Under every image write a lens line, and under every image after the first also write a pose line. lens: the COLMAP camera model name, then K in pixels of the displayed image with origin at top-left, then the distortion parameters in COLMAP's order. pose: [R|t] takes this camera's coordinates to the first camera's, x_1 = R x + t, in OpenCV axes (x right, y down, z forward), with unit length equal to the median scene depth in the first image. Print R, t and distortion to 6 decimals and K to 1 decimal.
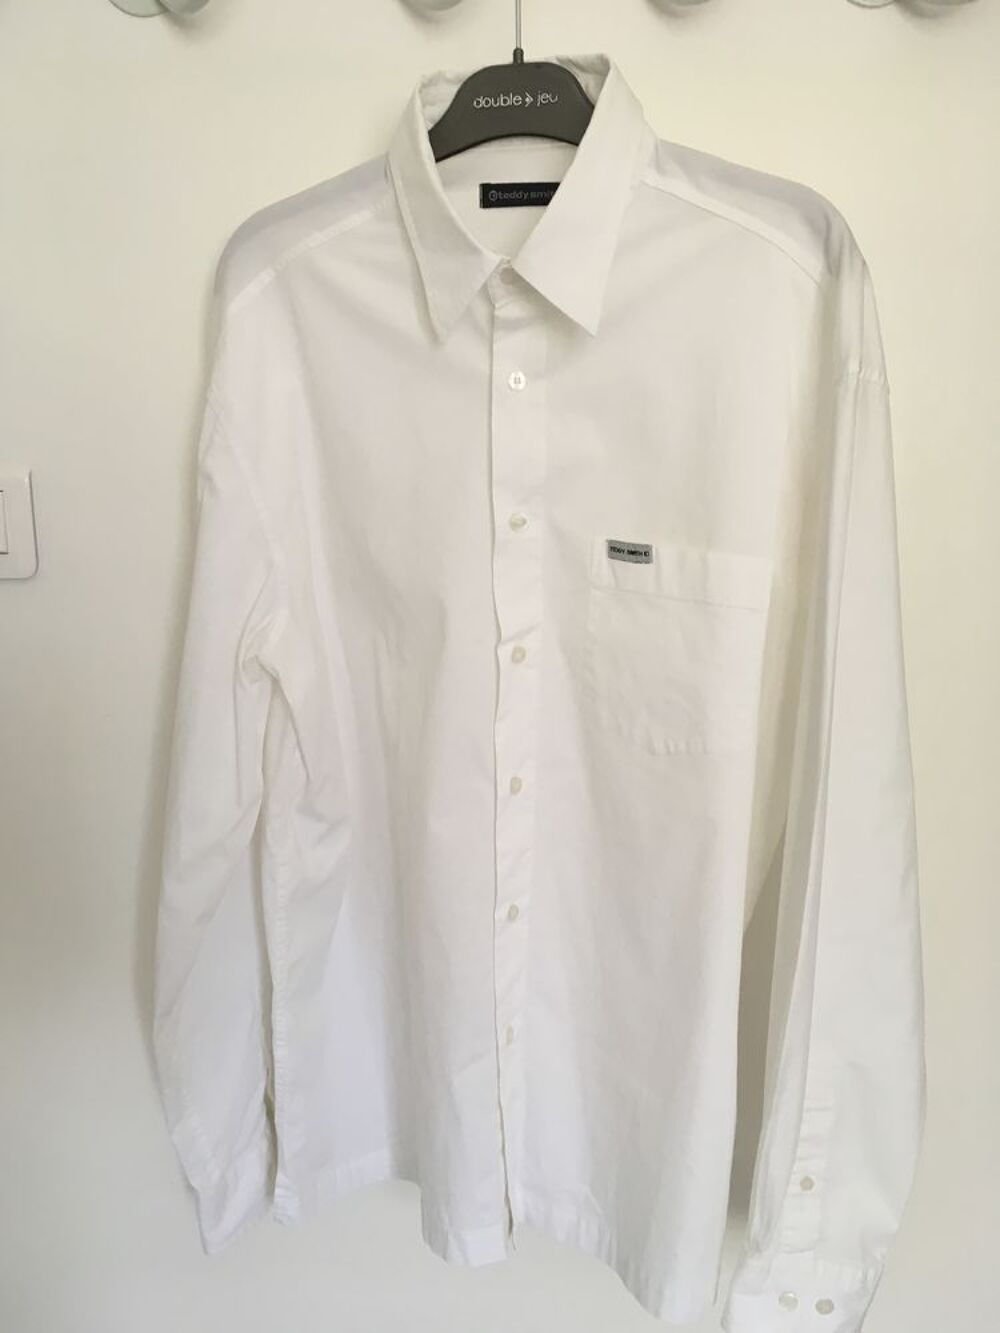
lens RADIAL K [[1042.1, 0, 500.0], [0, 1042.1, 666.5], [0, 0, 1]] dist [0.050622, -0.099294]
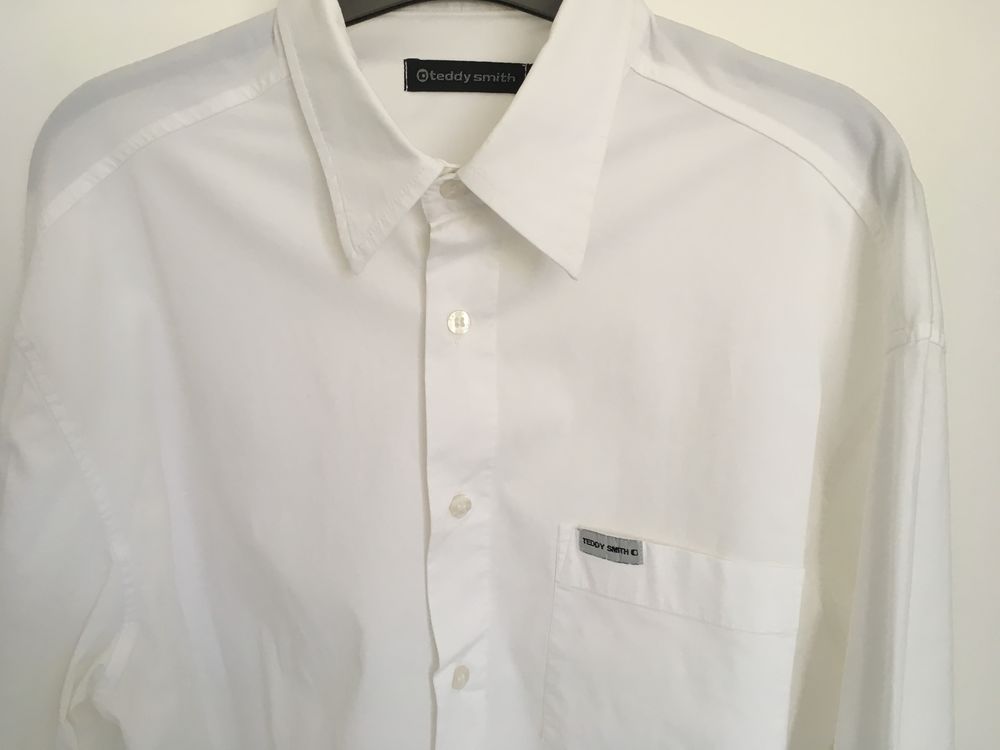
lens RADIAL K [[781.8, 0, 500.0], [0, 781.8, 375.0], [0, 0, 1]] dist [0.050622, -0.099294]
pose [[0.986490, -0.010009, 0.163516, -0.046356], [0.017303, 0.998915, -0.043242, -0.212507], [-0.162906, 0.045487, 0.985592, 0.452642]]
